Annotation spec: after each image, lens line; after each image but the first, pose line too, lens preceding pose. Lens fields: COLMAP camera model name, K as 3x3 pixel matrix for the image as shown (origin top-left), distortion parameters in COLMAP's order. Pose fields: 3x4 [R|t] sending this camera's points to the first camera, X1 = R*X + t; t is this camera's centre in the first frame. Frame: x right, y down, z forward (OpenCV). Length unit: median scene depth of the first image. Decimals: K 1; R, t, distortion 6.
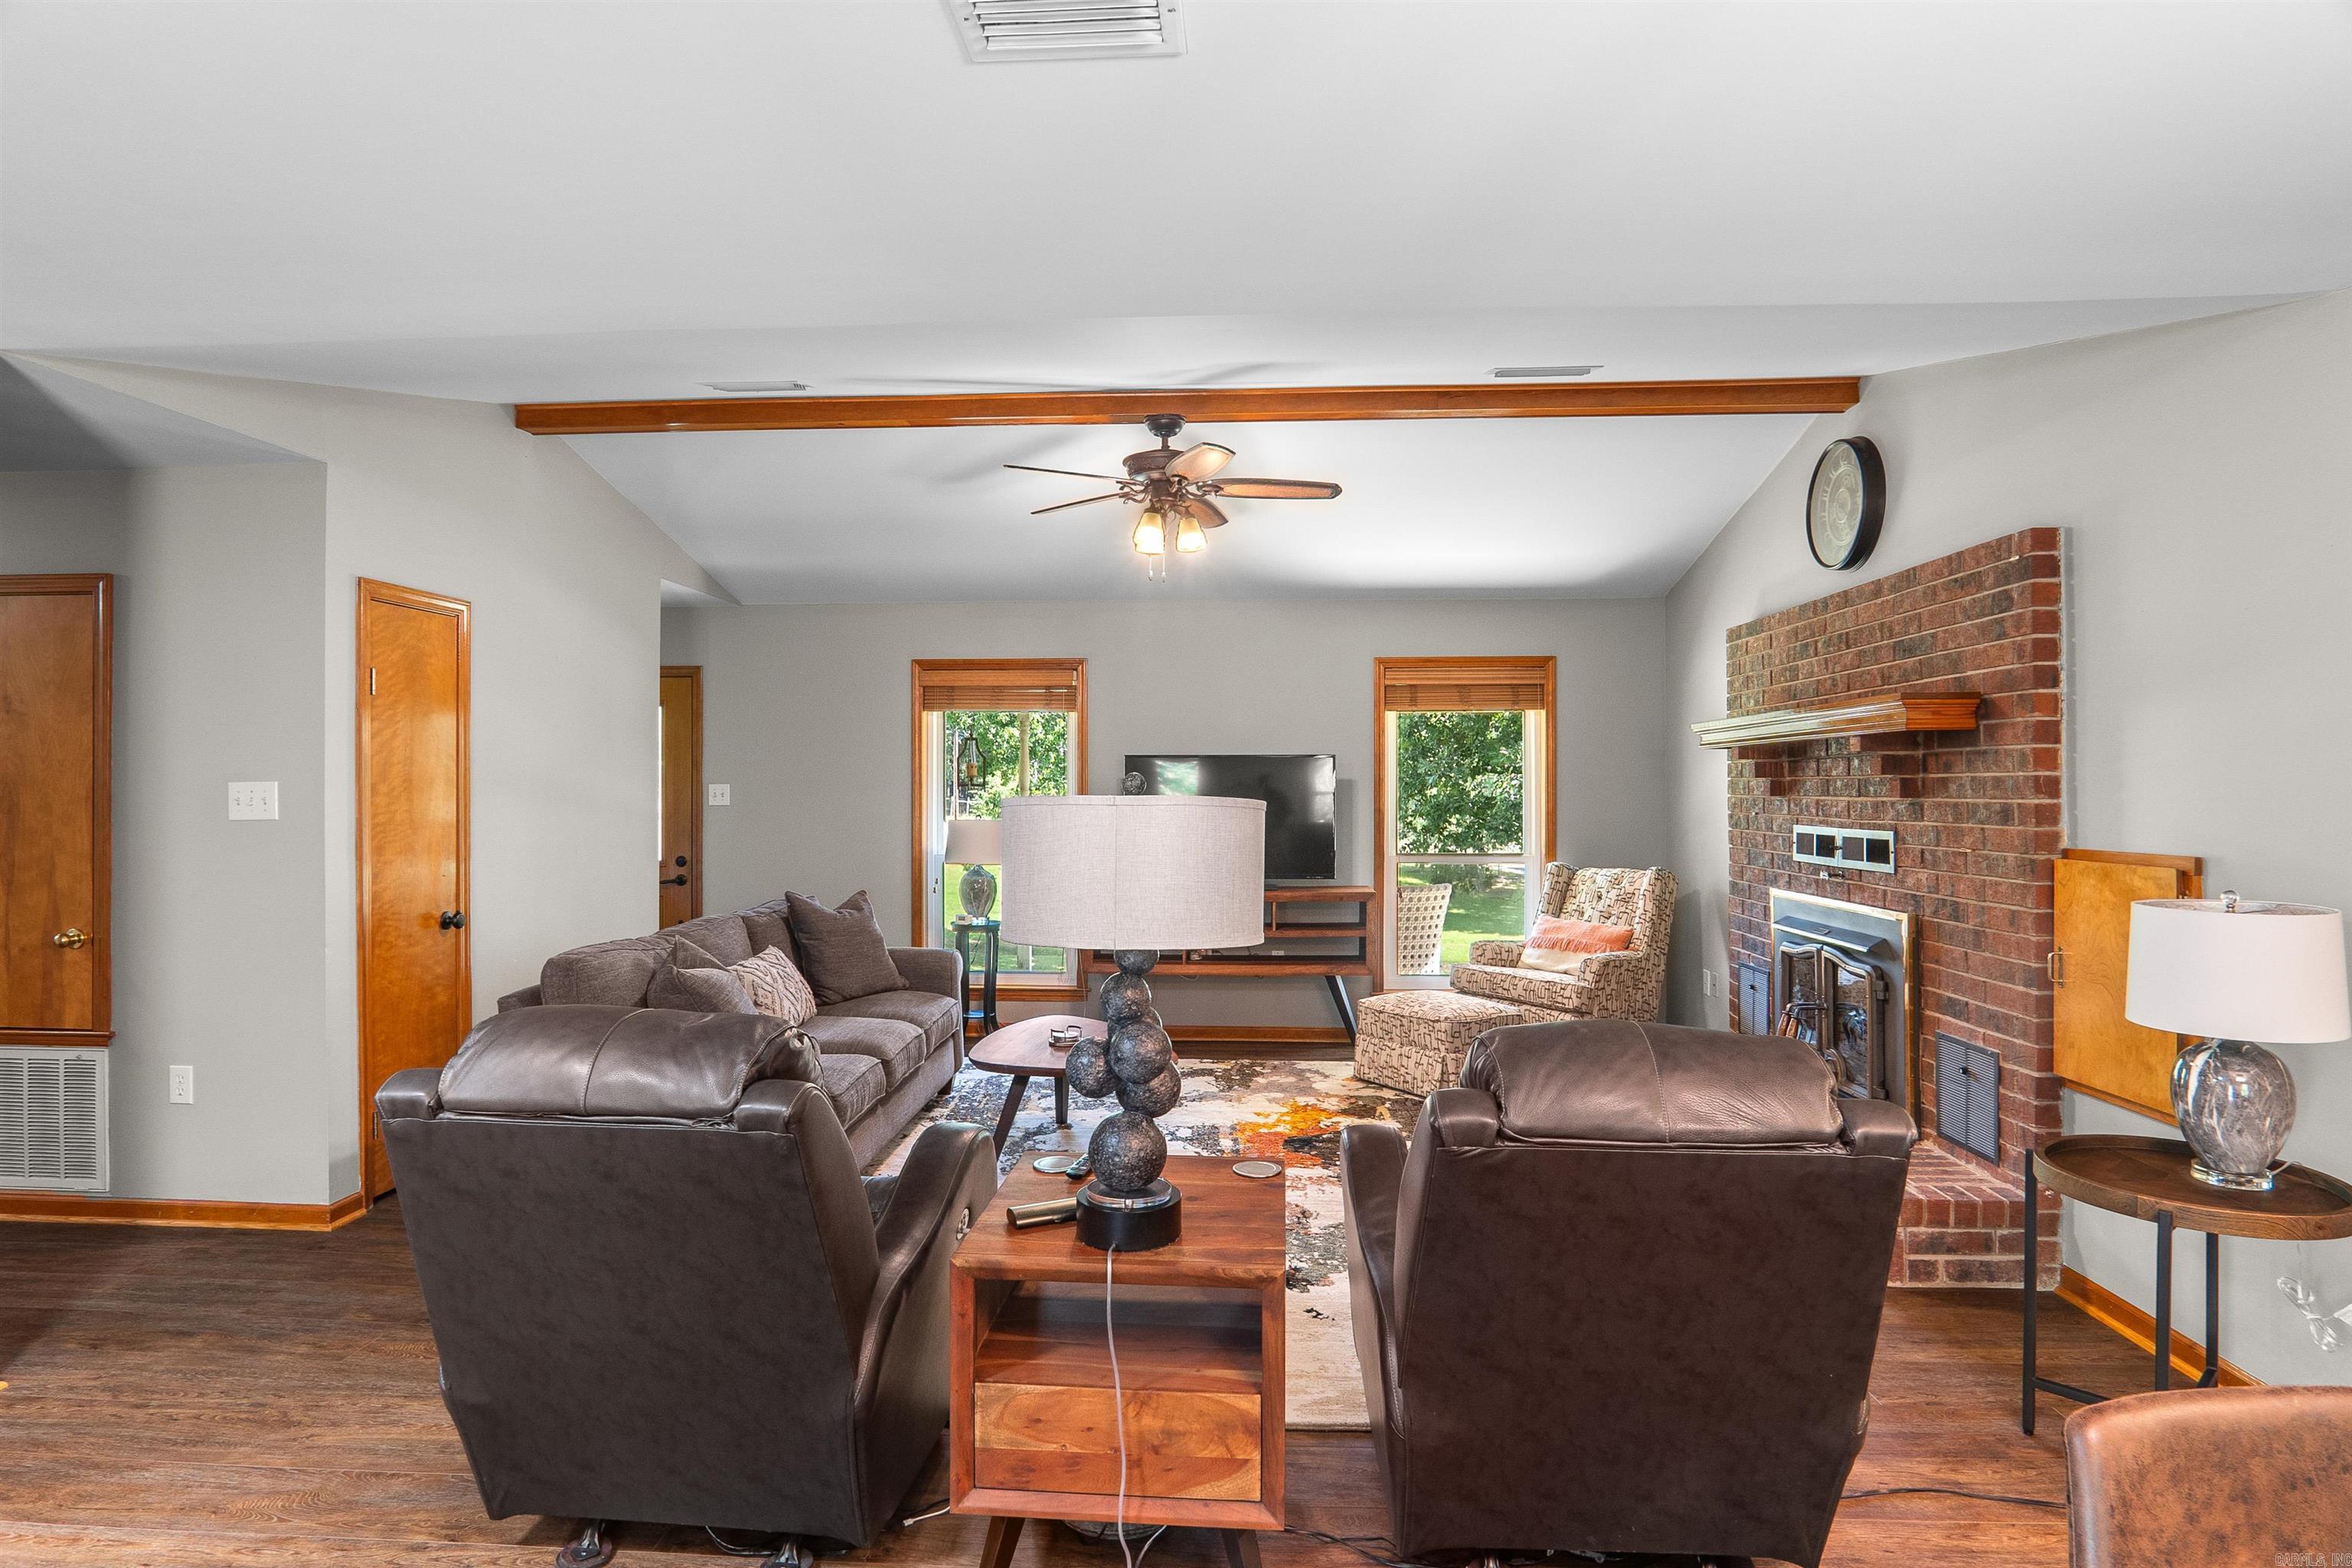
lens RADIAL K [[1233.2, 0, 1177.8], [0, 1233.2, 750.0], [0, 0, 1]] dist [-0.043164, 0.000334]
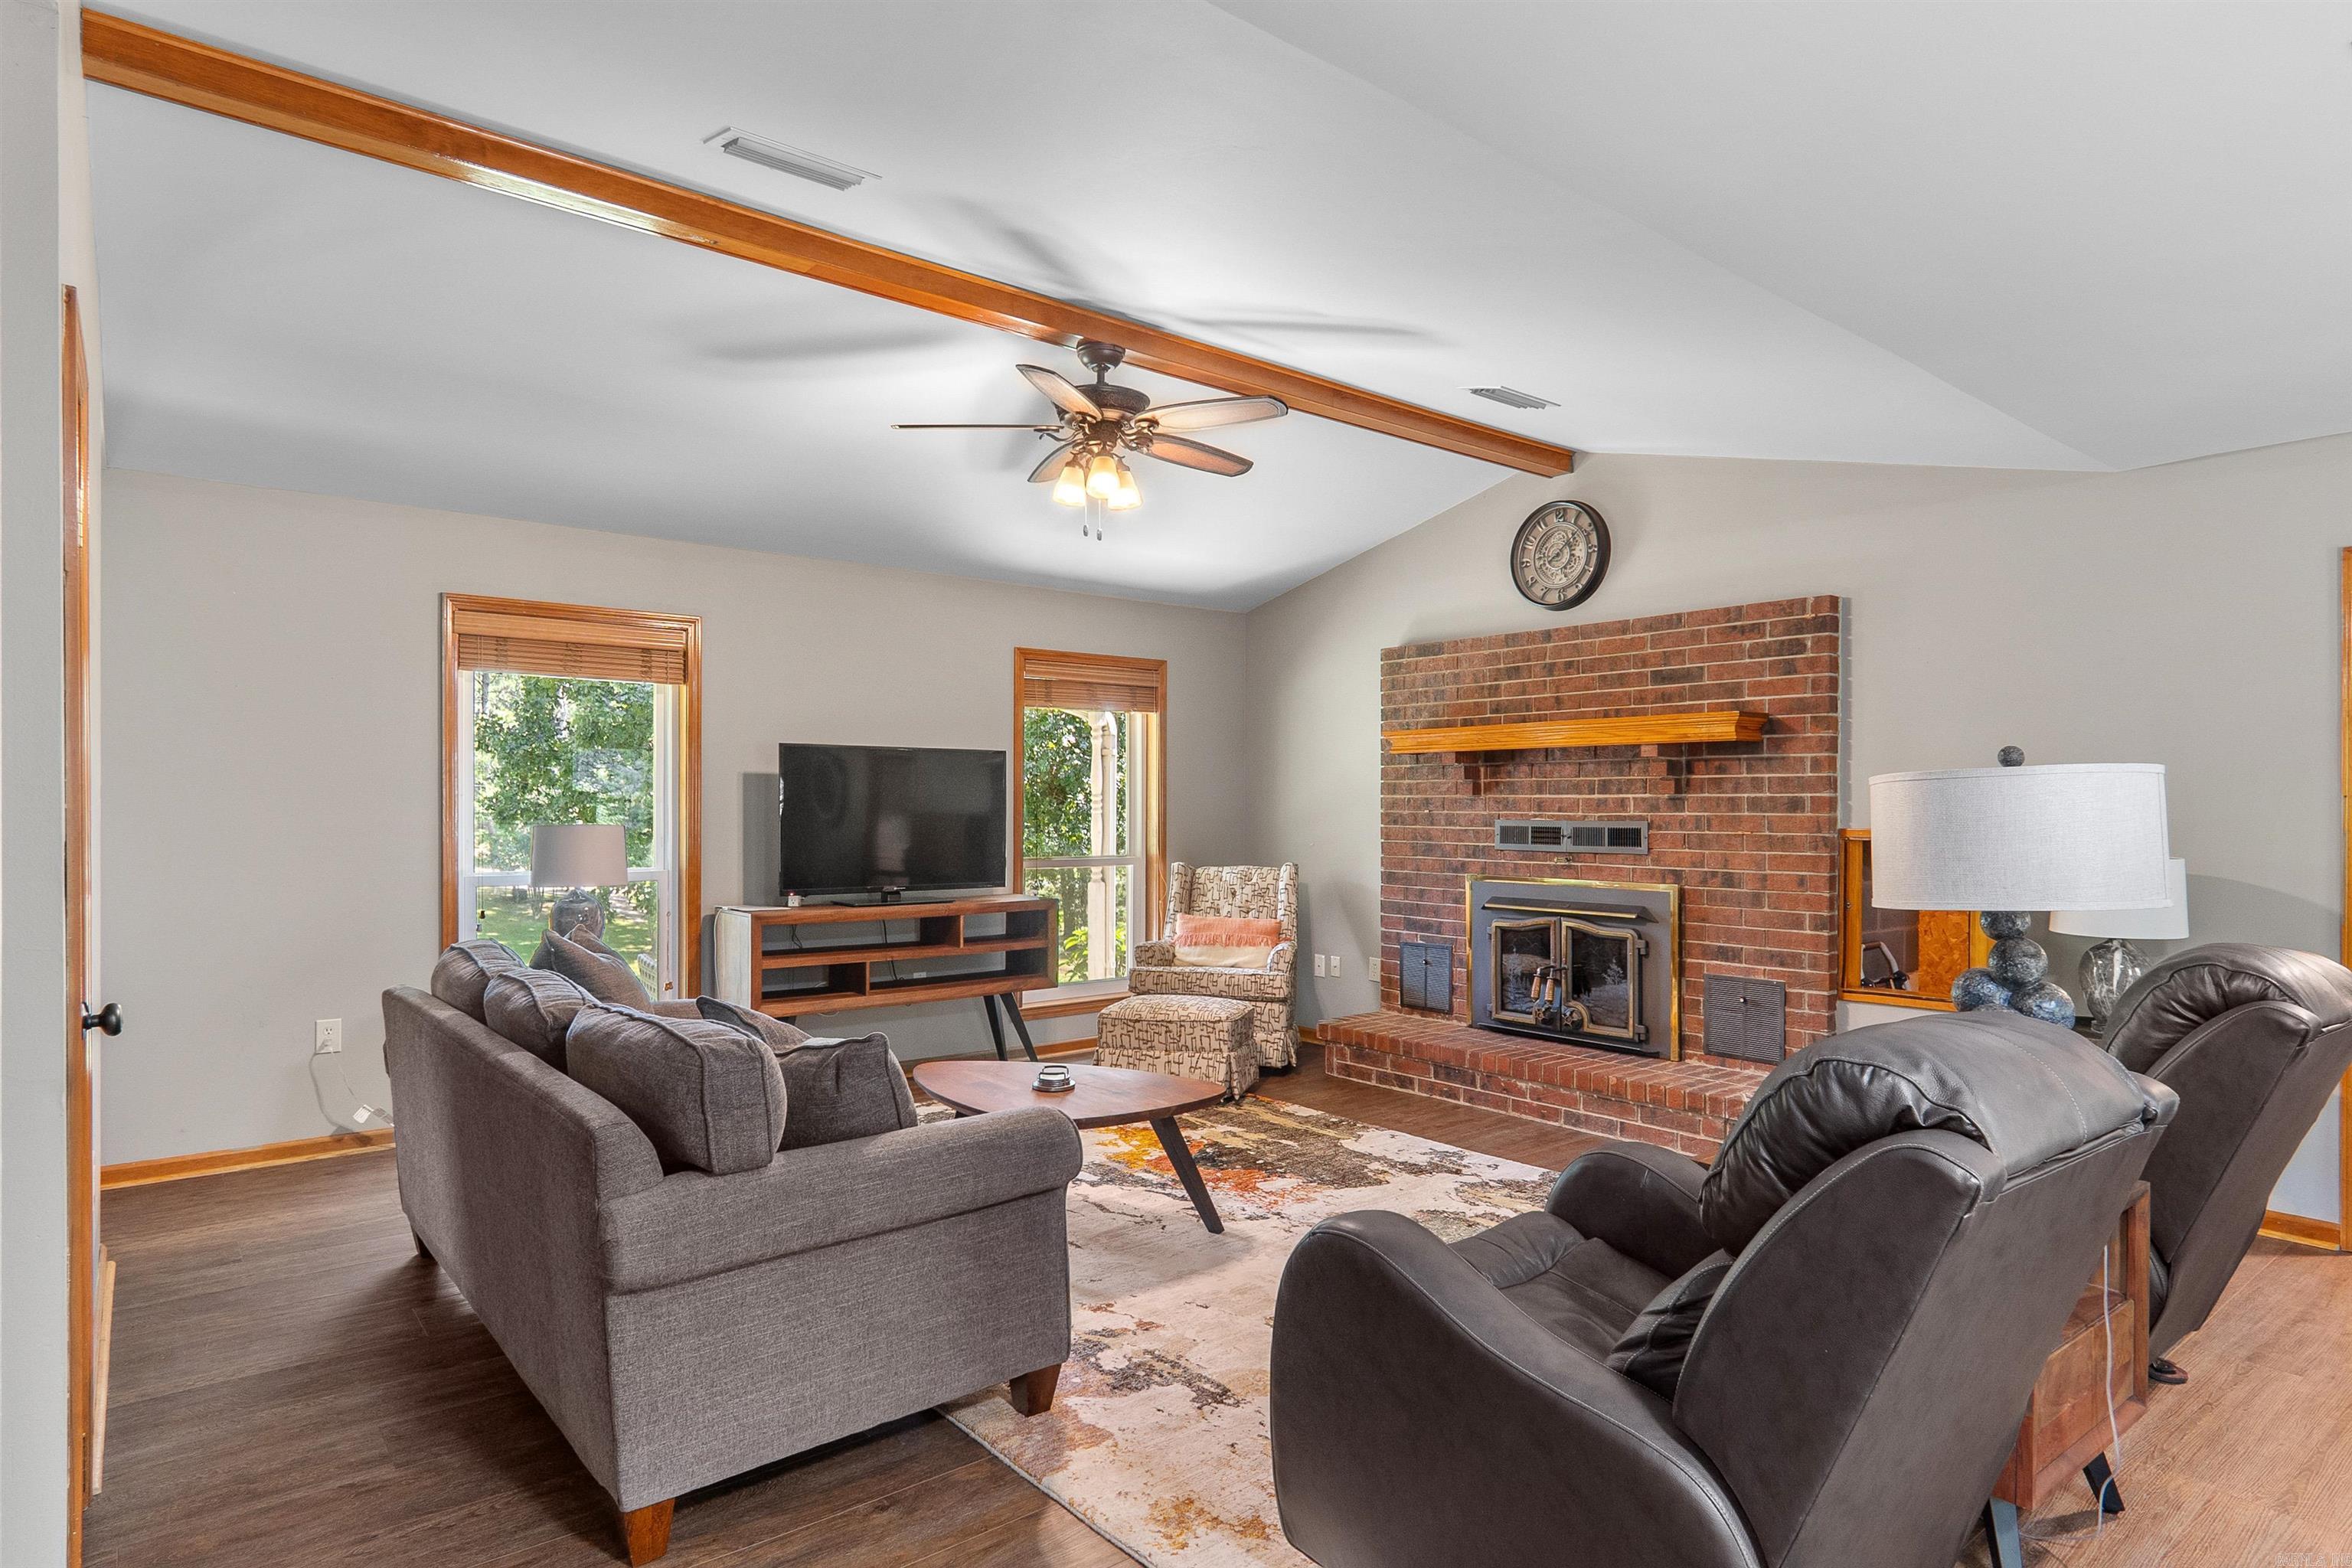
lens RADIAL K [[1269.1, 0, 1179.5], [0, 1269.1, 795.4], [0, 0, 1]] dist [-0.027059, 0.007550]
pose [[0.739122, 0.007633, 0.673528, -0.608074], [-0.023672, 0.999612, 0.014648, 0.030159], [-0.673155, -0.026770, 0.739016, 0.330950]]
